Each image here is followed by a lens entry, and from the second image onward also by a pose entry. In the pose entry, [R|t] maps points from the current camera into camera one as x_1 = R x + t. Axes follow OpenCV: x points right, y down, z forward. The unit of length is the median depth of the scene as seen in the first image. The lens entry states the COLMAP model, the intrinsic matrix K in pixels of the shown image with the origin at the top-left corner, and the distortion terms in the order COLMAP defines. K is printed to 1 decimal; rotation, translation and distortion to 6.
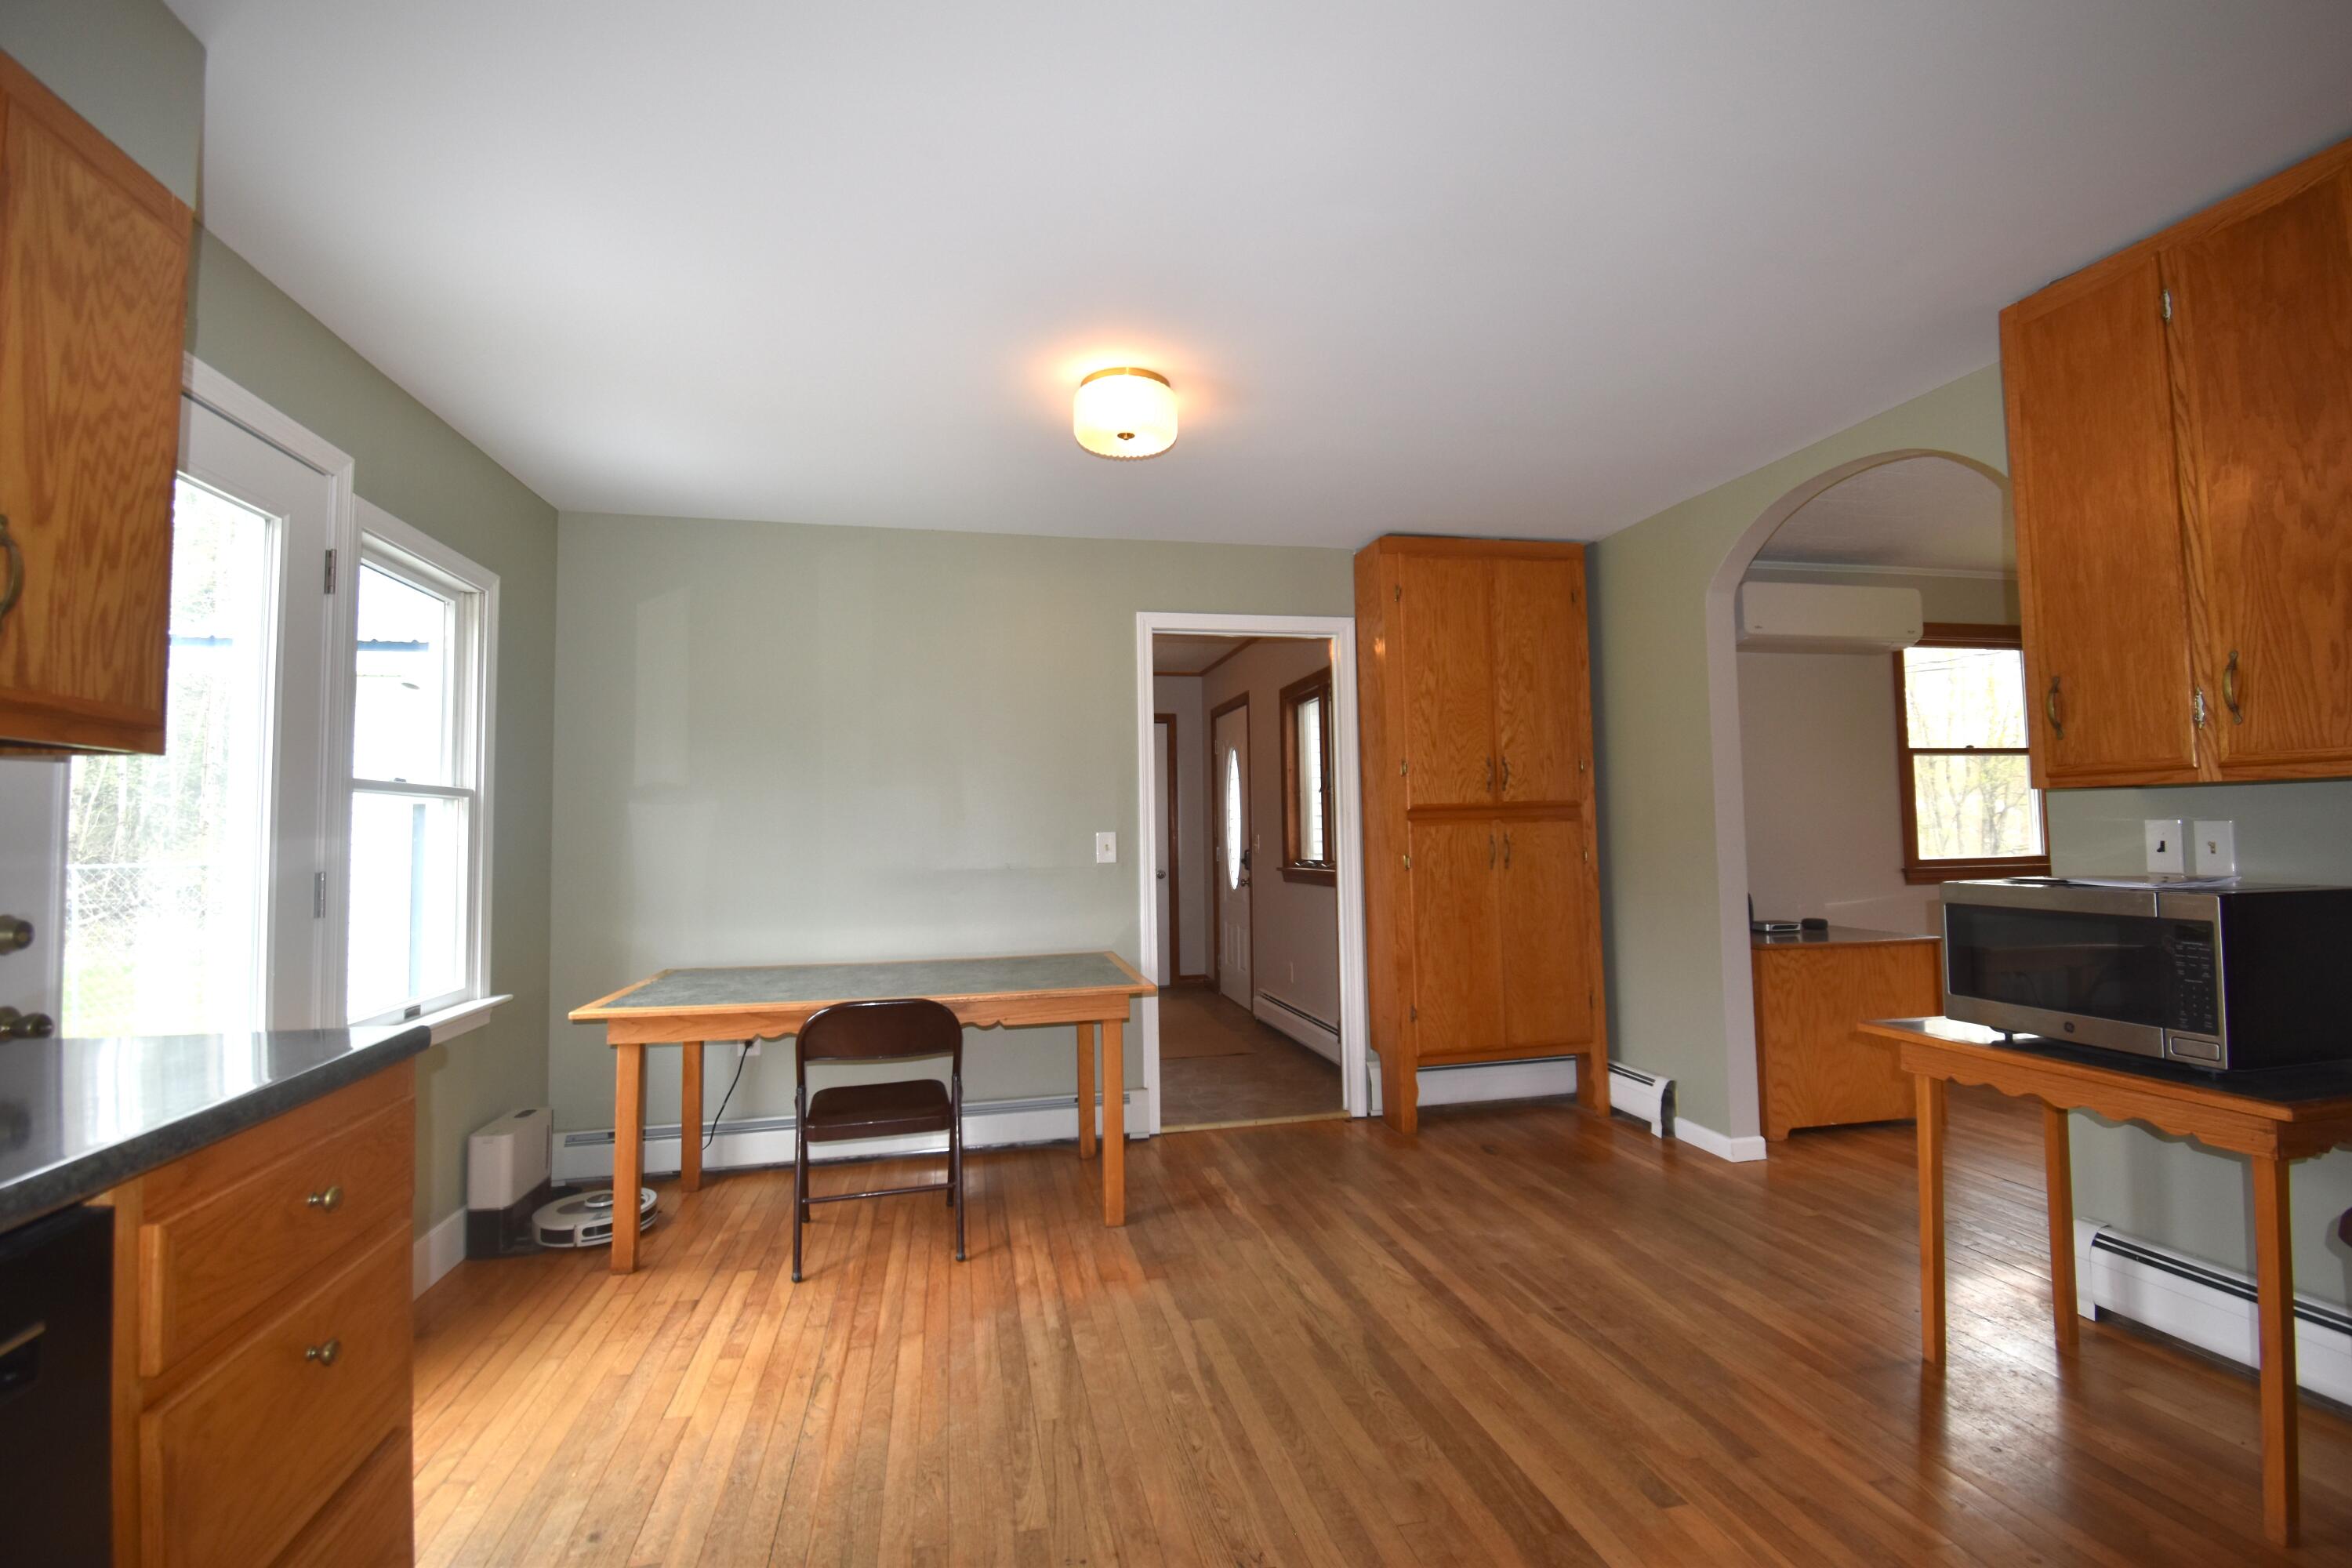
lens RADIAL K [[1057.0, 0, 1179.4], [0, 1057.0, 774.4], [0, 0, 1]] dist [-0.001693, -0.000260]
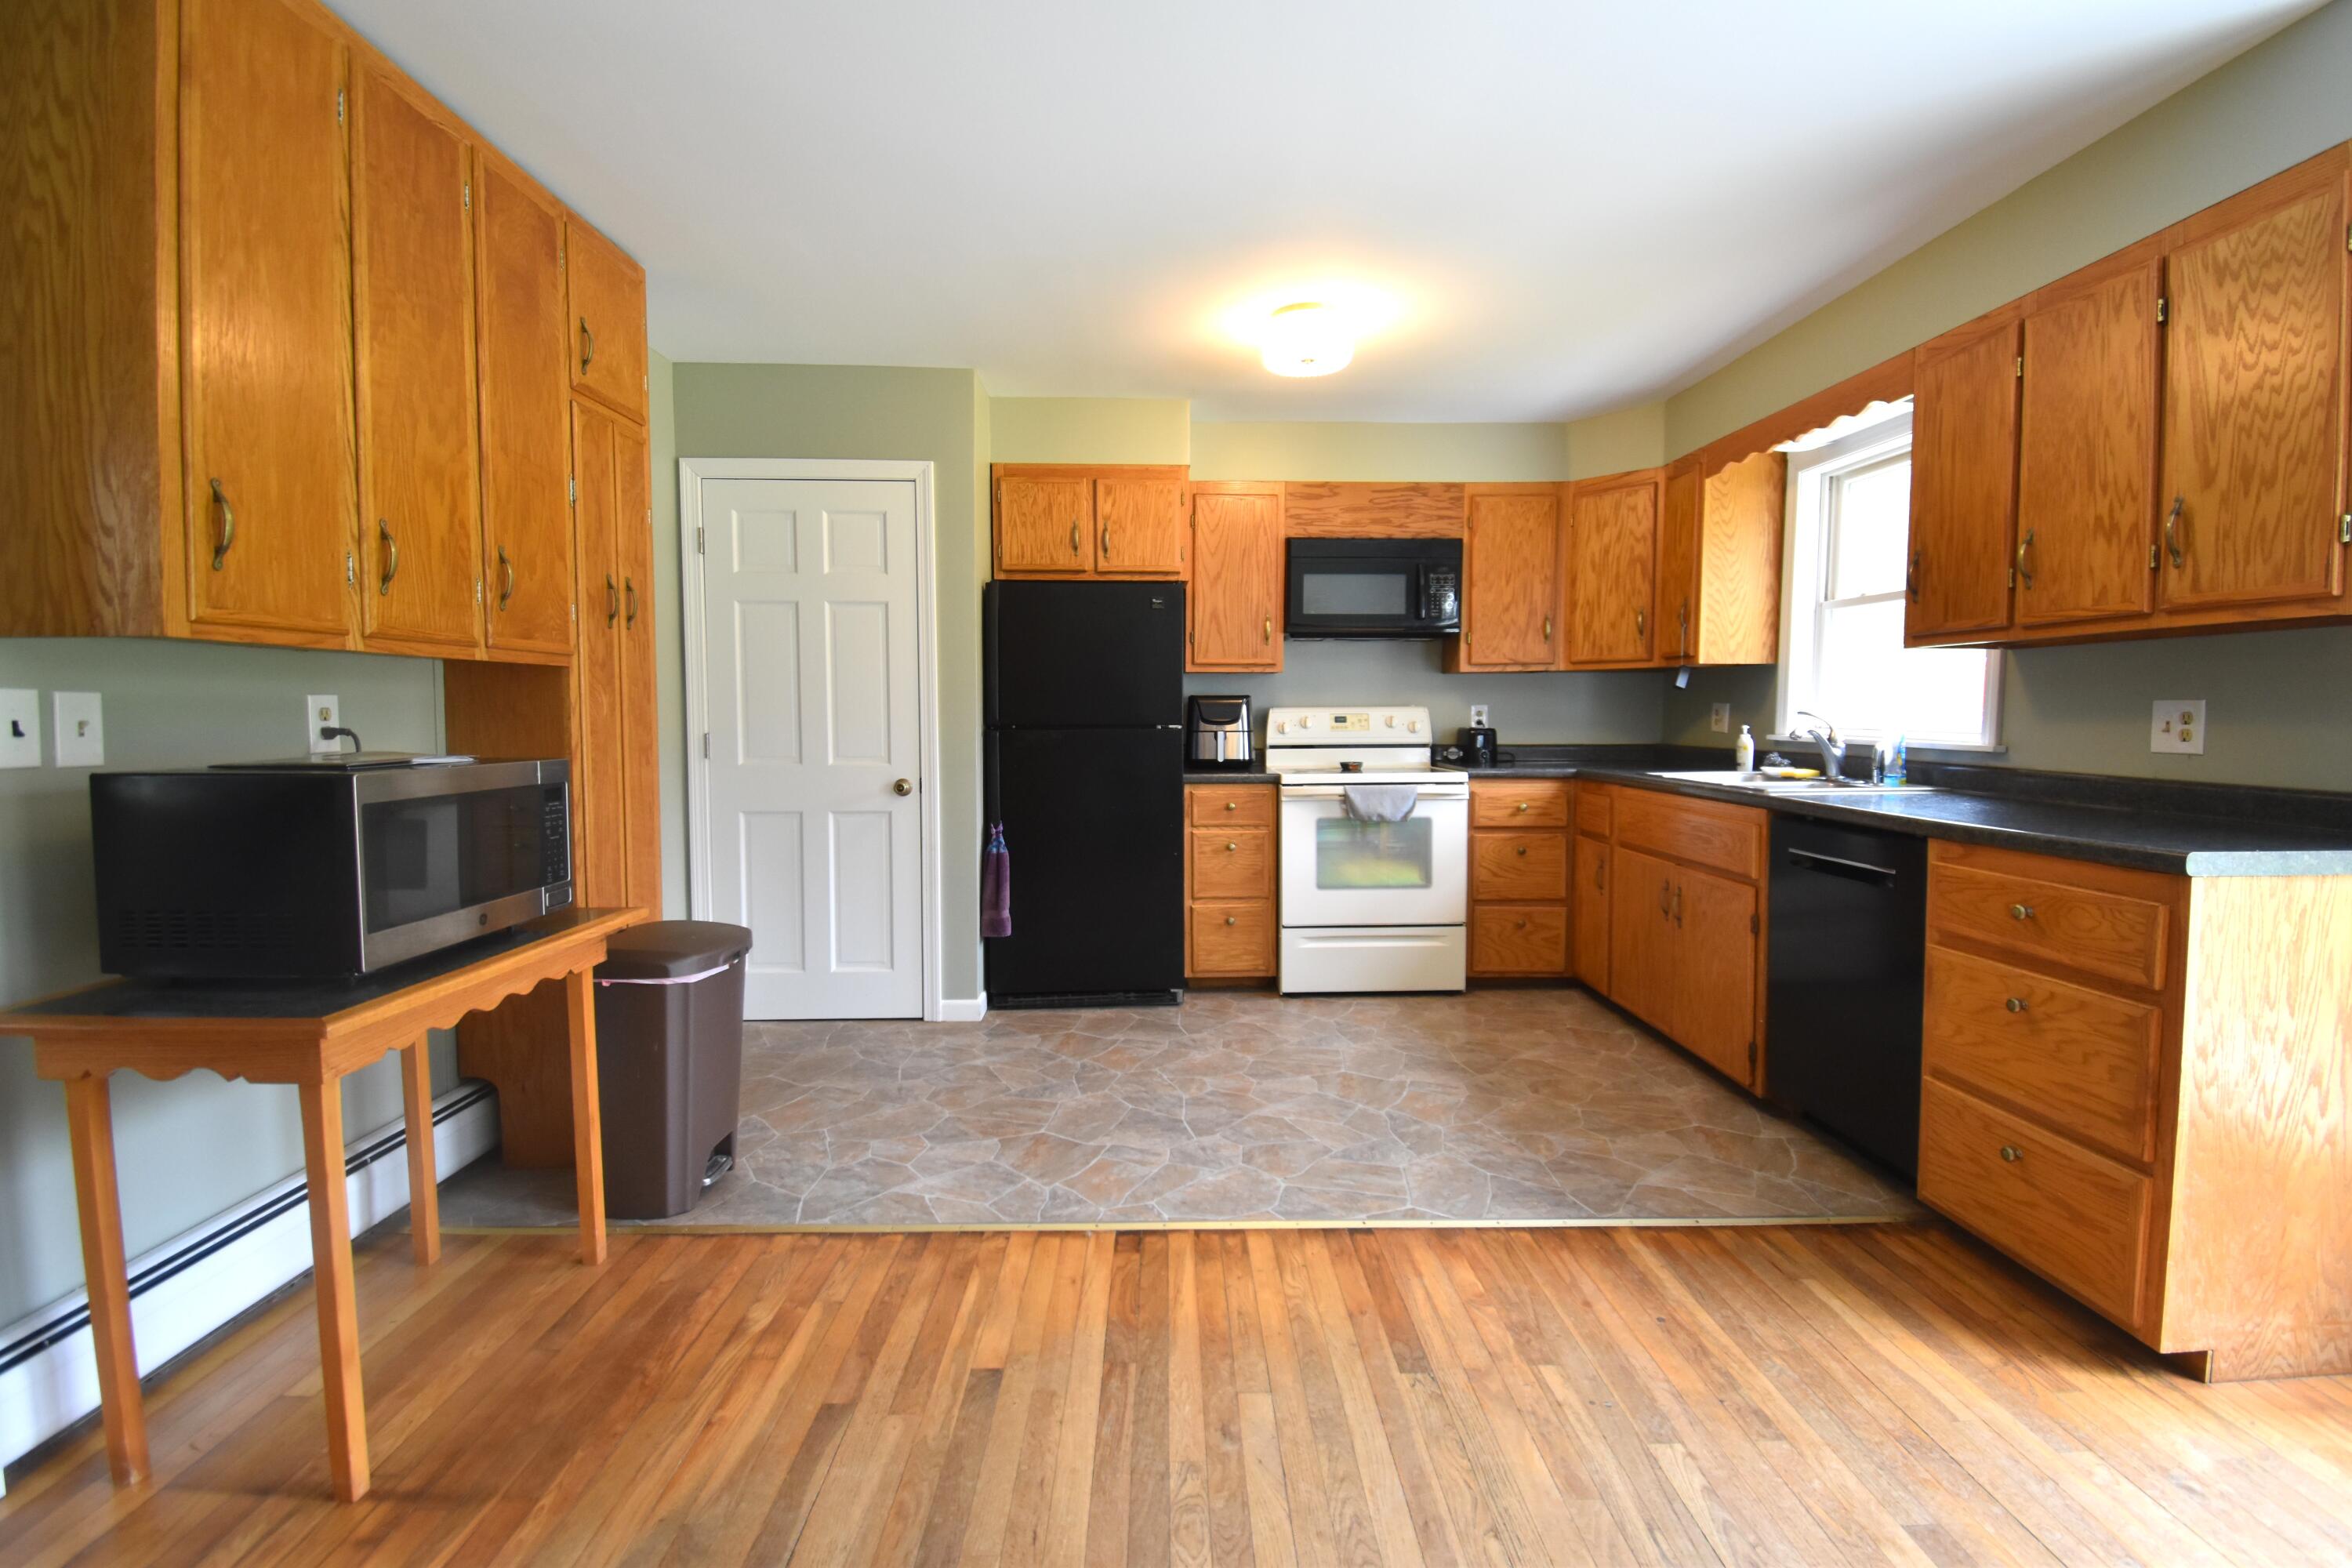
lens RADIAL K [[1057.0, 0, 1179.4], [0, 1057.0, 774.4], [0, 0, 1]] dist [-0.001693, -0.000260]
pose [[-0.982956, 0.003895, 0.183798, 0.101483], [0.003815, 0.999992, -0.000789, 0.128536], [-0.183800, -0.000074, -0.982964, 1.926728]]
